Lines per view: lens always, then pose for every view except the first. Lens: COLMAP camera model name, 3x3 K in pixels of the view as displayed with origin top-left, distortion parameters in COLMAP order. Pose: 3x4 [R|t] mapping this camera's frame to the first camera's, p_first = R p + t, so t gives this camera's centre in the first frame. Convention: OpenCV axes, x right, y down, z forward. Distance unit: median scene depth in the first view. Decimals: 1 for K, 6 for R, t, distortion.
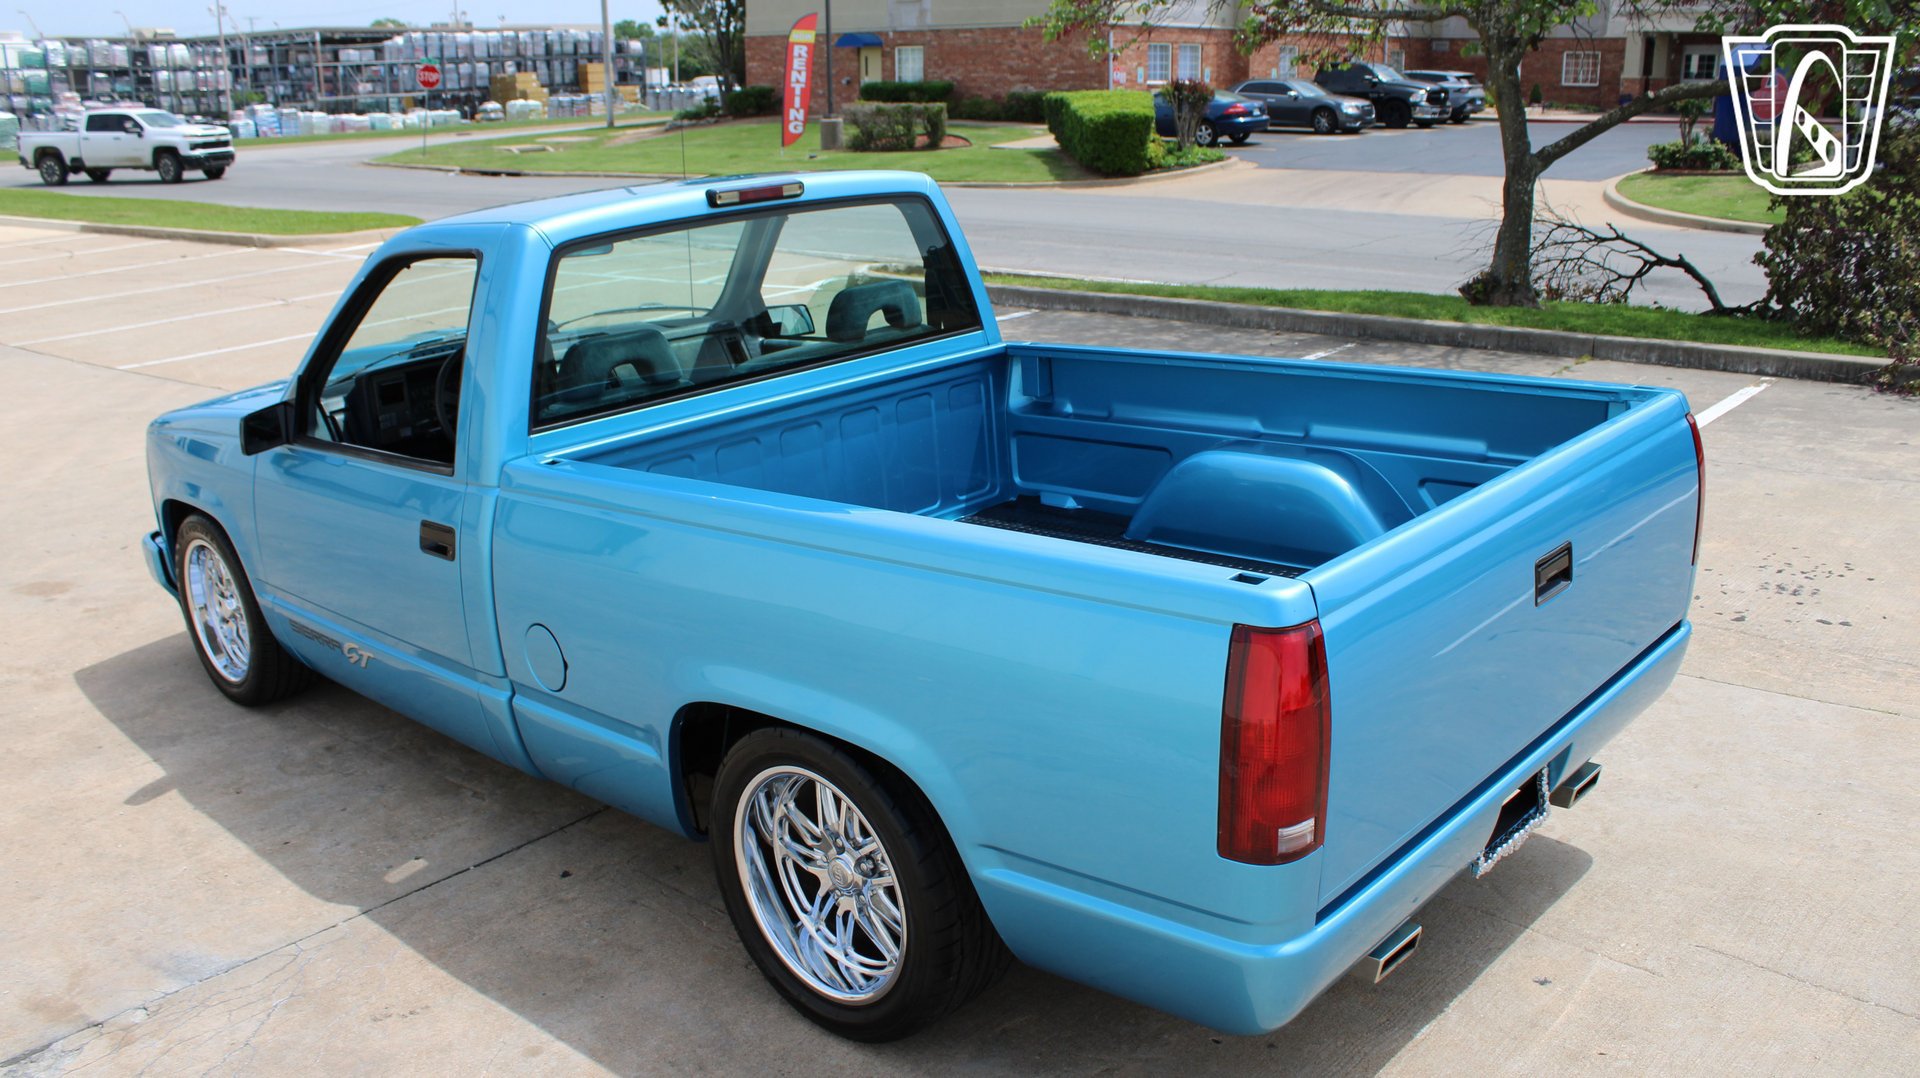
lens RADIAL K [[1577.8, 0, 945.8], [0, 1577.8, 533.3], [0, 0, 1]] dist [-0.167980, 0.153259]
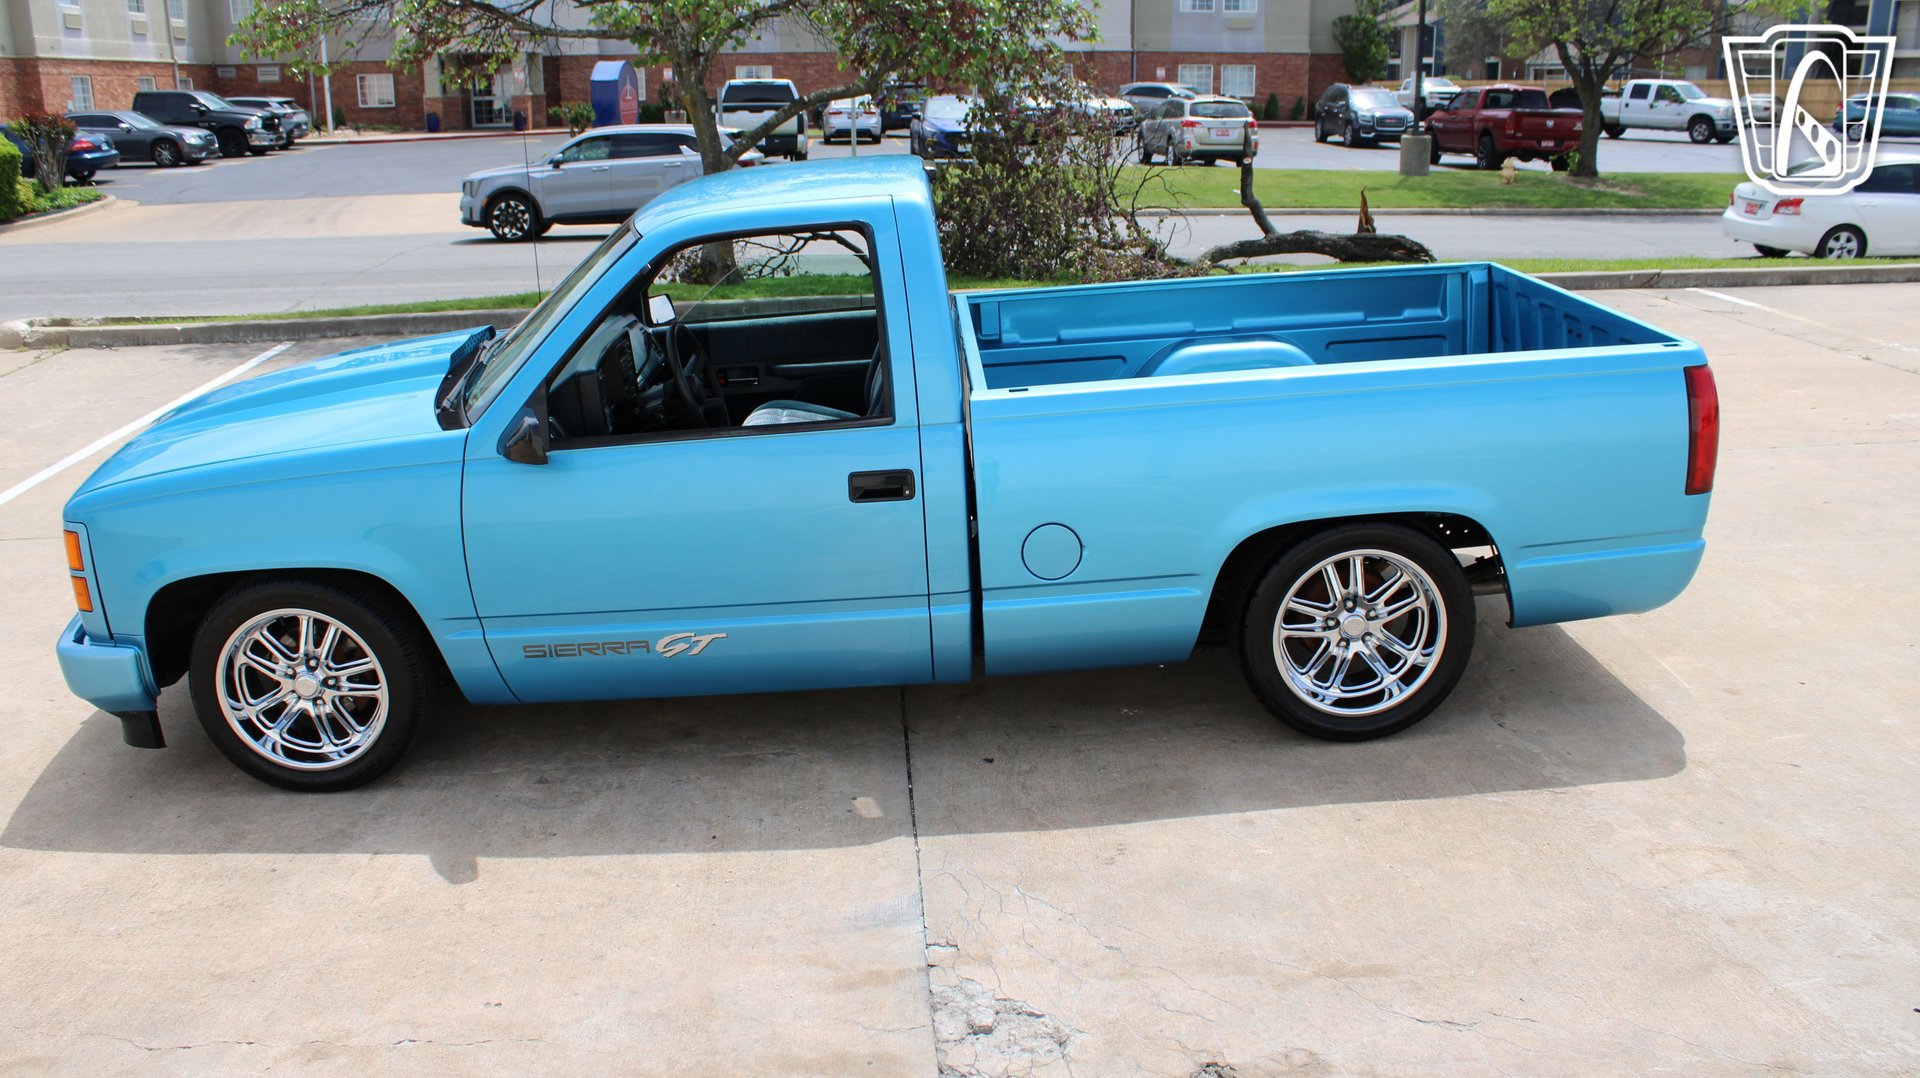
lens RADIAL K [[1577.8, 0, 945.8], [0, 1577.8, 533.3], [0, 0, 1]] dist [-0.167980, 0.153259]
pose [[0.713488, -0.186660, 0.675347, -0.077218], [0.196833, 0.978444, 0.062484, -0.001723], [-0.672452, 0.088349, 0.734849, 0.011711]]
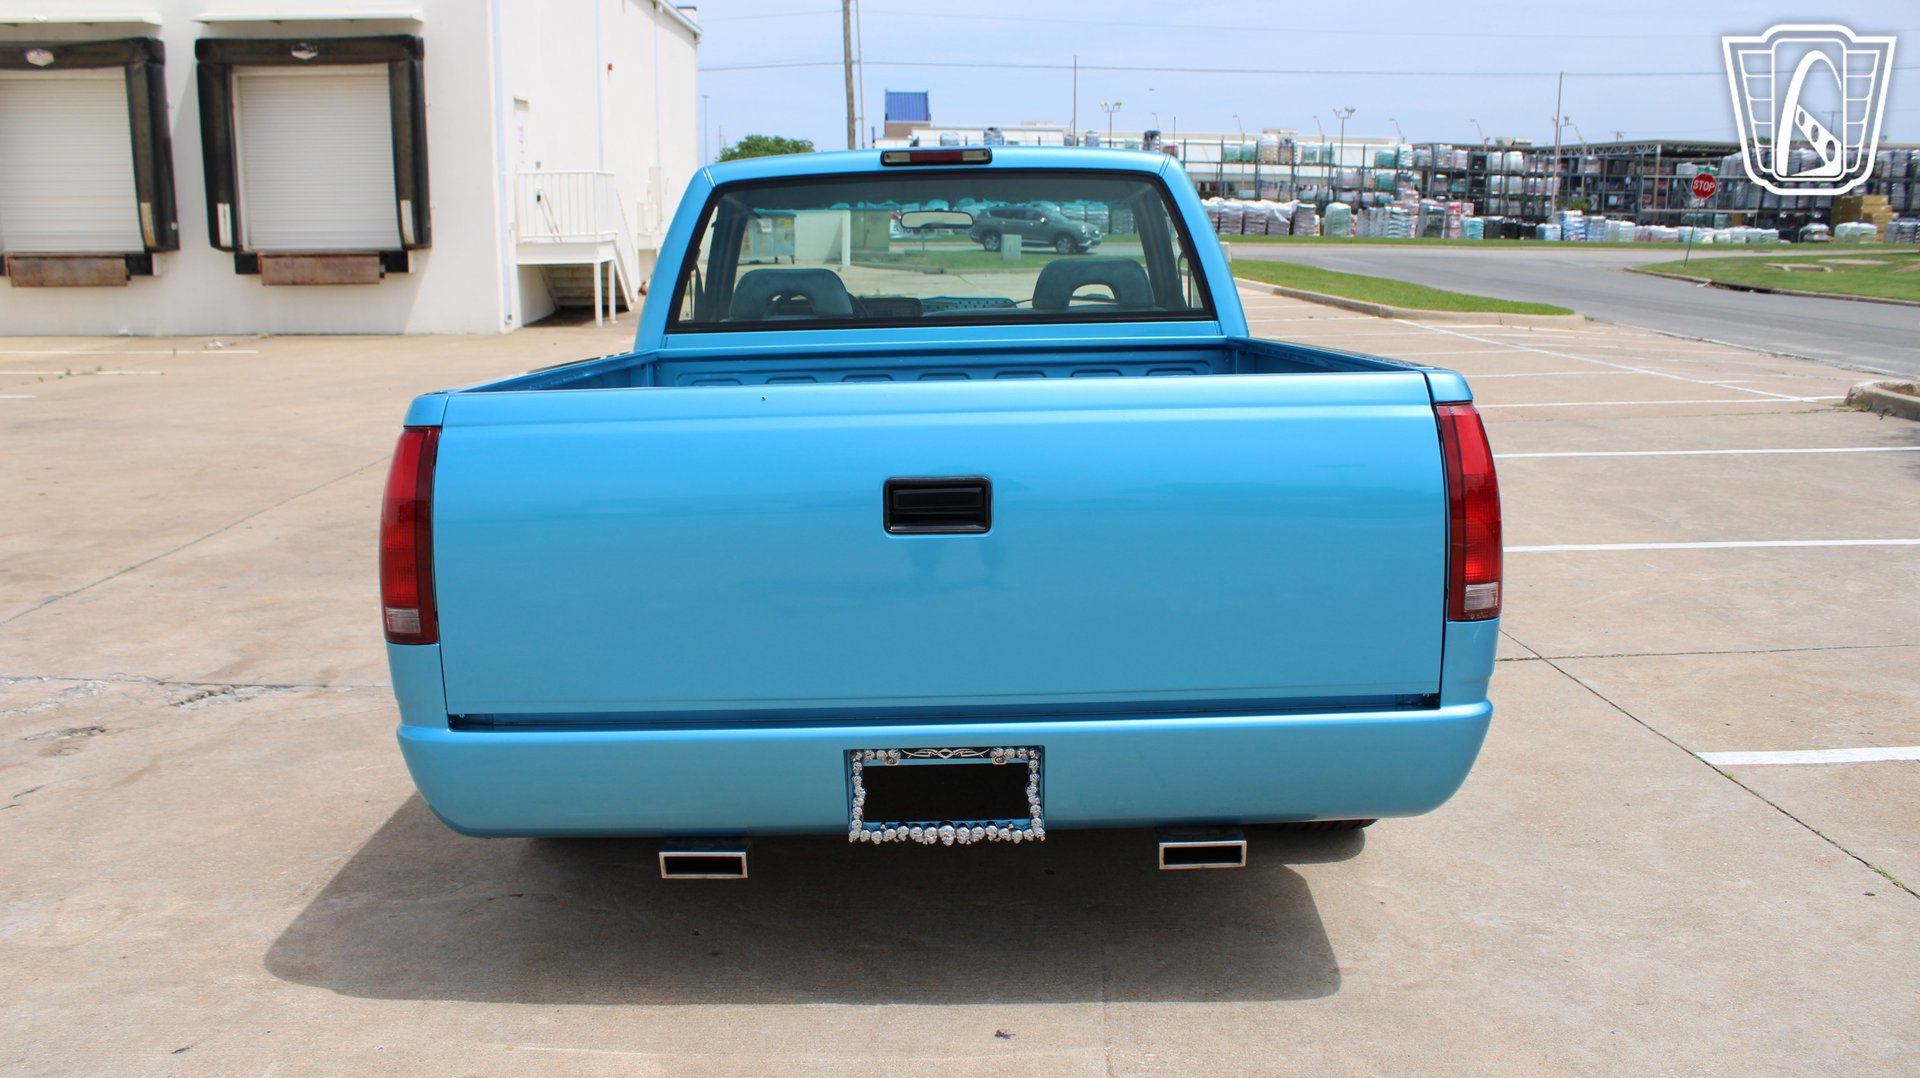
lens RADIAL K [[1579.4, 0, 942.8], [0, 1579.4, 537.9], [0, 0, 1]] dist [-0.162433, 0.142794]
pose [[0.684349, 0.170566, -0.708925, 0.056300], [-0.218501, 0.975547, 0.023788, 0.001196], [0.695647, 0.138622, 0.704883, 0.021618]]
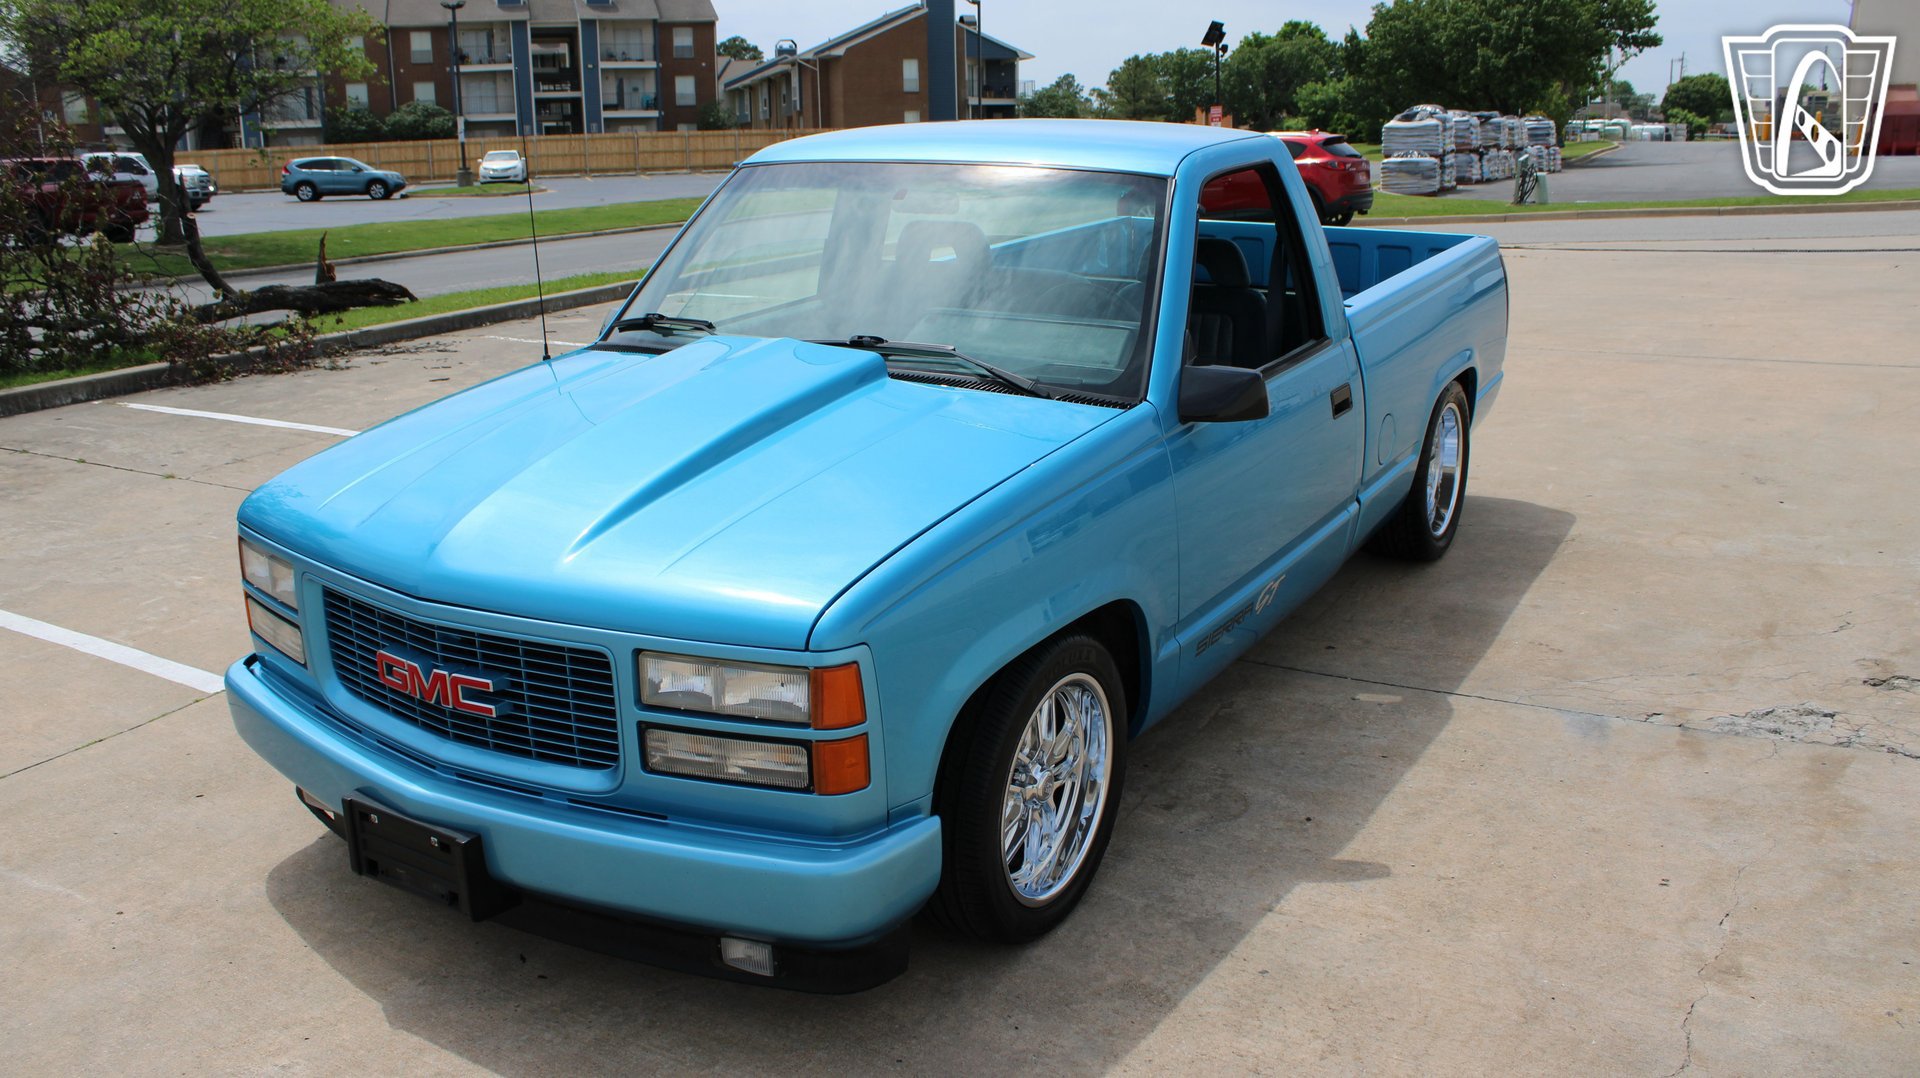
lens RADIAL K [[1579.4, 0, 942.8], [0, 1579.4, 537.9], [0, 0, 1]] dist [-0.162433, 0.142794]
pose [[-0.192786, -0.223731, 0.955394, -0.104689], [0.296593, 0.914829, 0.274080, -0.023137], [-0.935343, 0.336203, -0.110009, 0.106484]]
